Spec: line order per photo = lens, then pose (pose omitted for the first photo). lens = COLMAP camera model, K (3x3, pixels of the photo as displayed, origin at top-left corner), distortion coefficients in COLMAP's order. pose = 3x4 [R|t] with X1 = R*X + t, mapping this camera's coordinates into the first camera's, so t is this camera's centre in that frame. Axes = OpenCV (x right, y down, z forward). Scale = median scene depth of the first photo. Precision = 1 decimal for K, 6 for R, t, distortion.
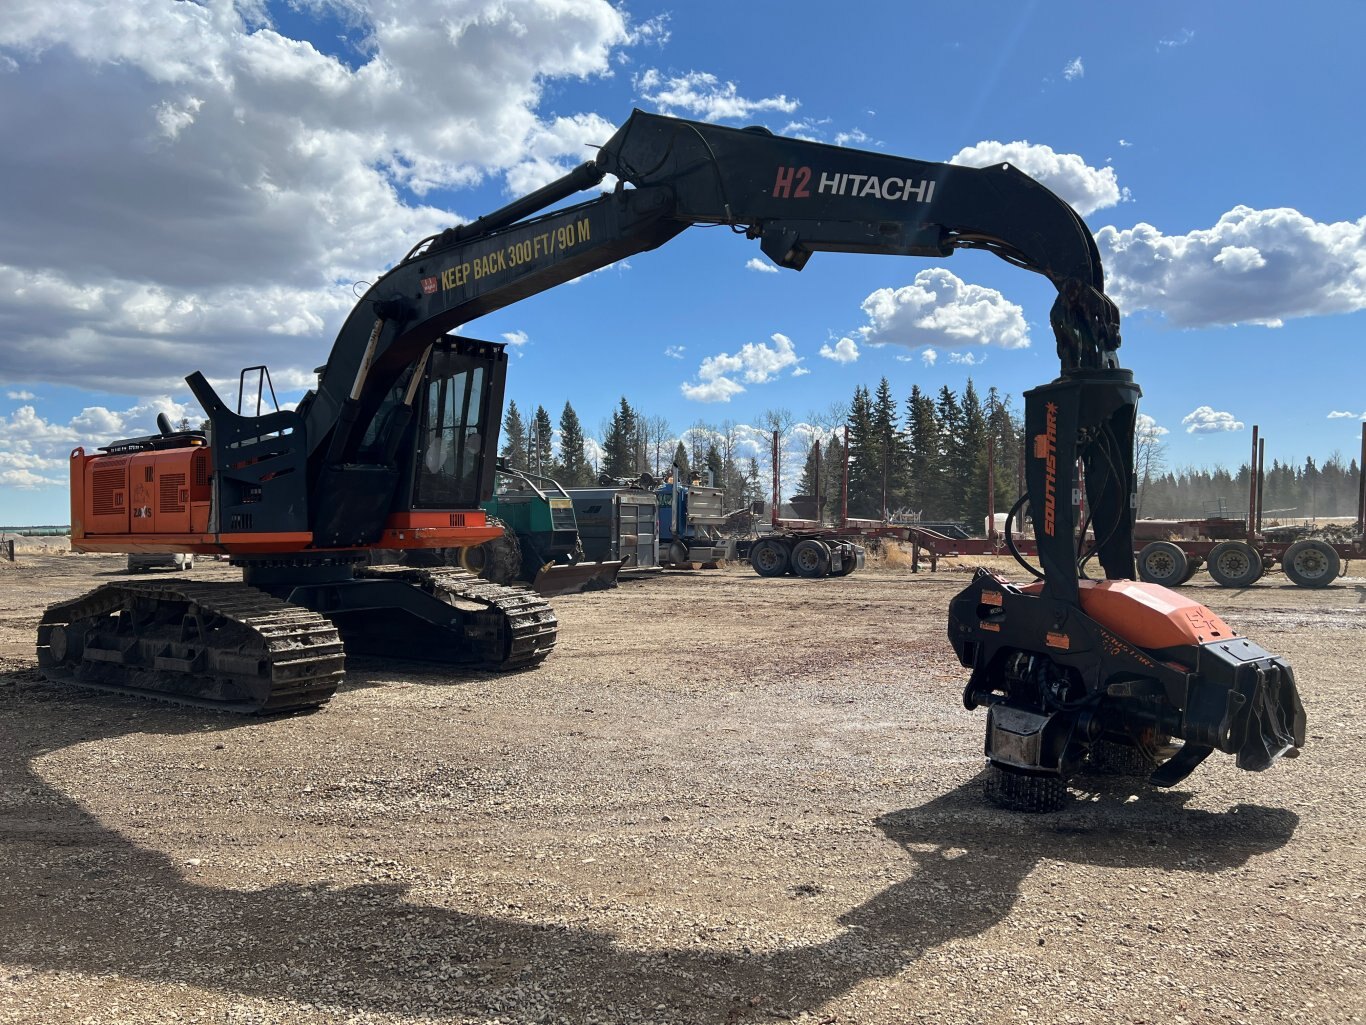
lens RADIAL K [[1019.3, 0, 685.2], [0, 1019.3, 505.1], [0, 0, 1]] dist [0.057127, -0.064312]
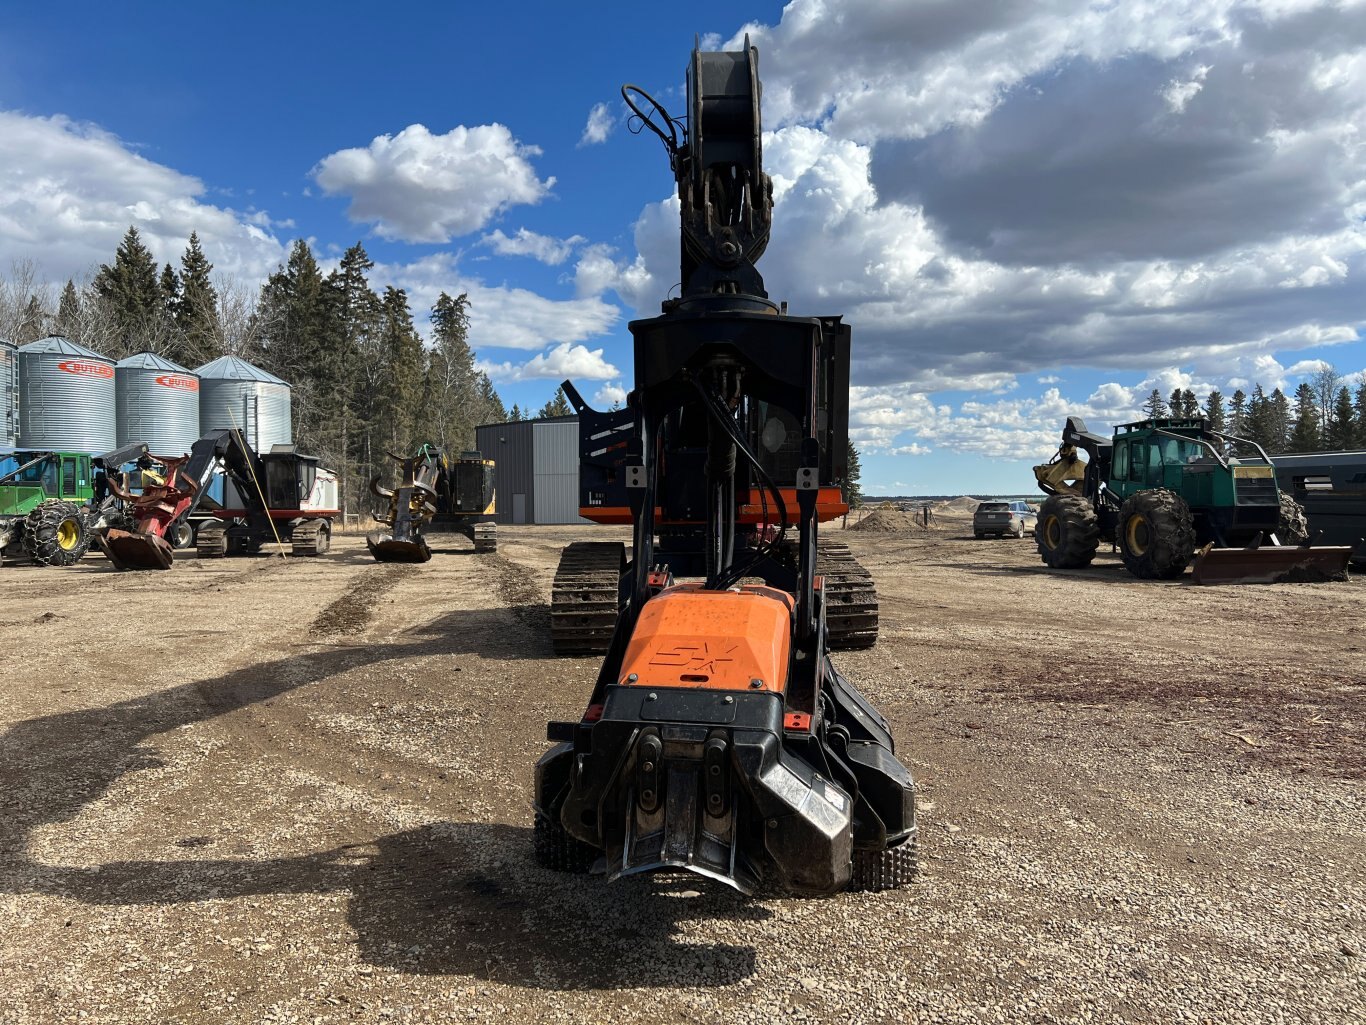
lens RADIAL K [[1015.4, 0, 701.5], [0, 1015.4, 471.2], [0, 0, 1]] dist [0.071986, -0.077778]
pose [[0.615887, -0.015826, -0.787676, 0.266347], [0.013847, 0.999861, -0.009262, -0.001336], [0.787713, -0.005203, 0.616020, 0.149224]]
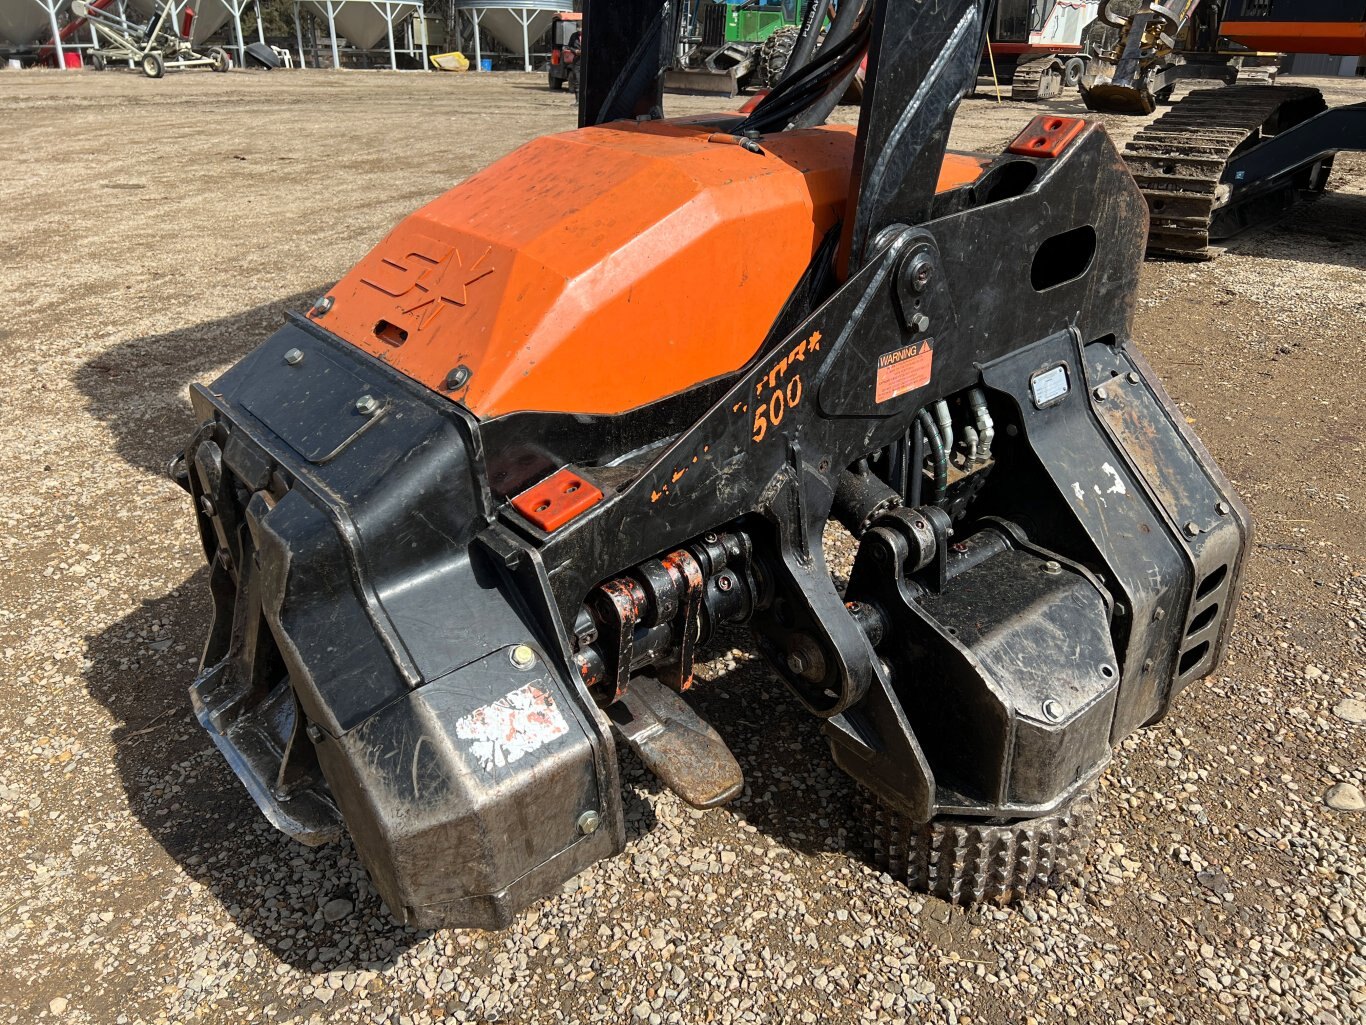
lens RADIAL K [[1025.5, 0, 697.2], [0, 1025.5, 516.8], [0, 0, 1]] dist [0.064193, -0.070906]
pose [[-0.060927, 0.425832, -0.902748, 0.199161], [0.003701, 0.904519, 0.426418, 0.012801], [0.998135, 0.022639, -0.056685, 0.276976]]
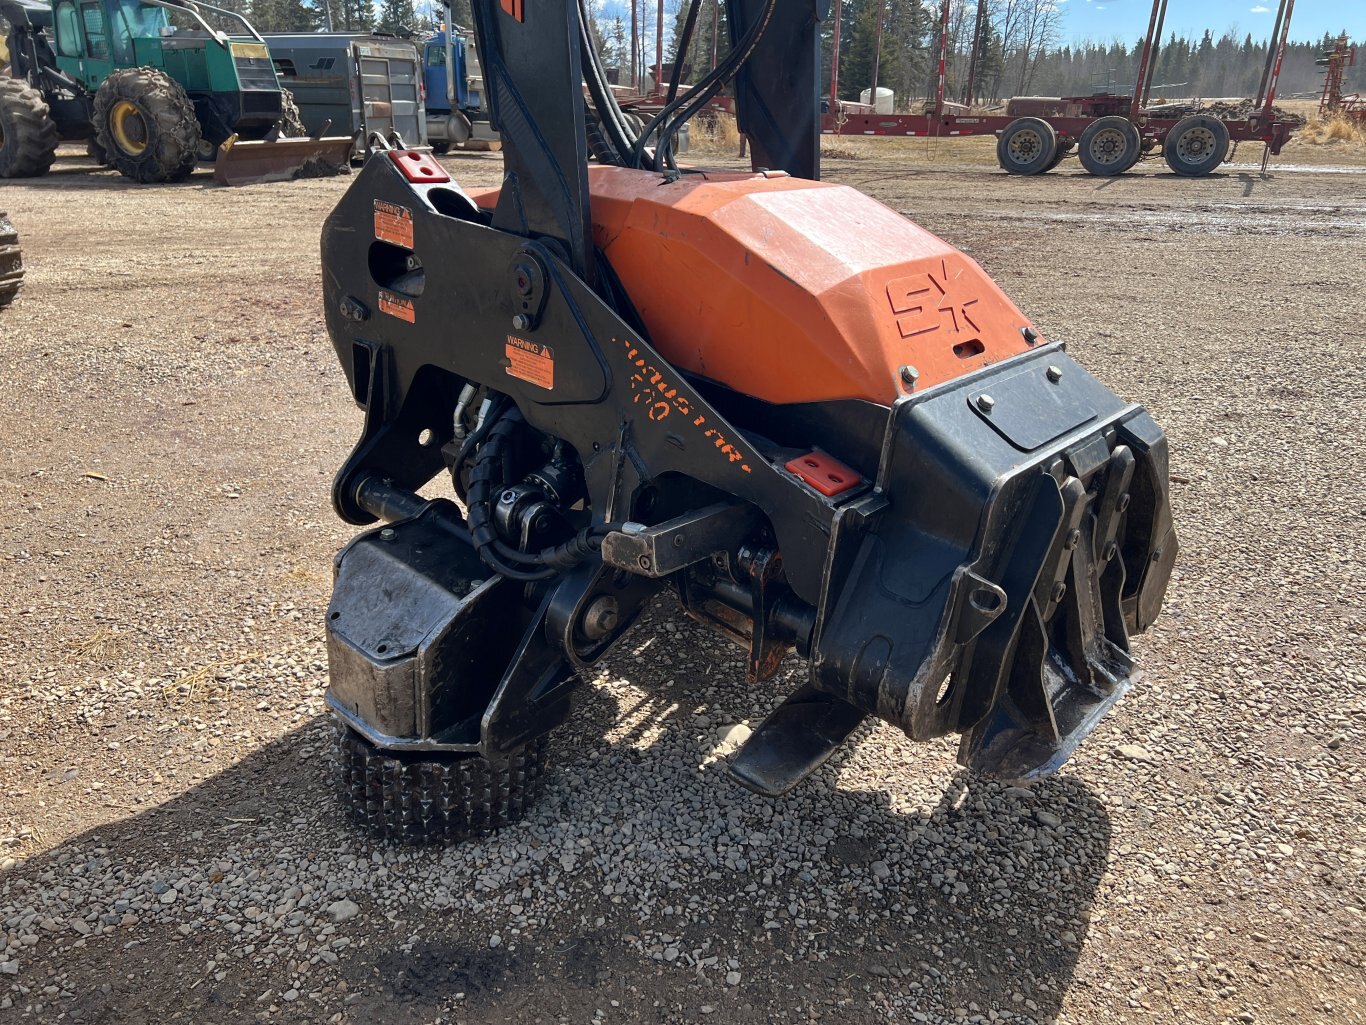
lens RADIAL K [[1019.3, 0, 685.2], [0, 1019.3, 505.1], [0, 0, 1]] dist [0.057127, -0.064312]
pose [[0.993436, -0.030194, 0.110332, 0.098326], [-0.014413, 0.923805, 0.382591, 0.012166], [-0.113478, -0.381670, 0.917306, 0.175671]]
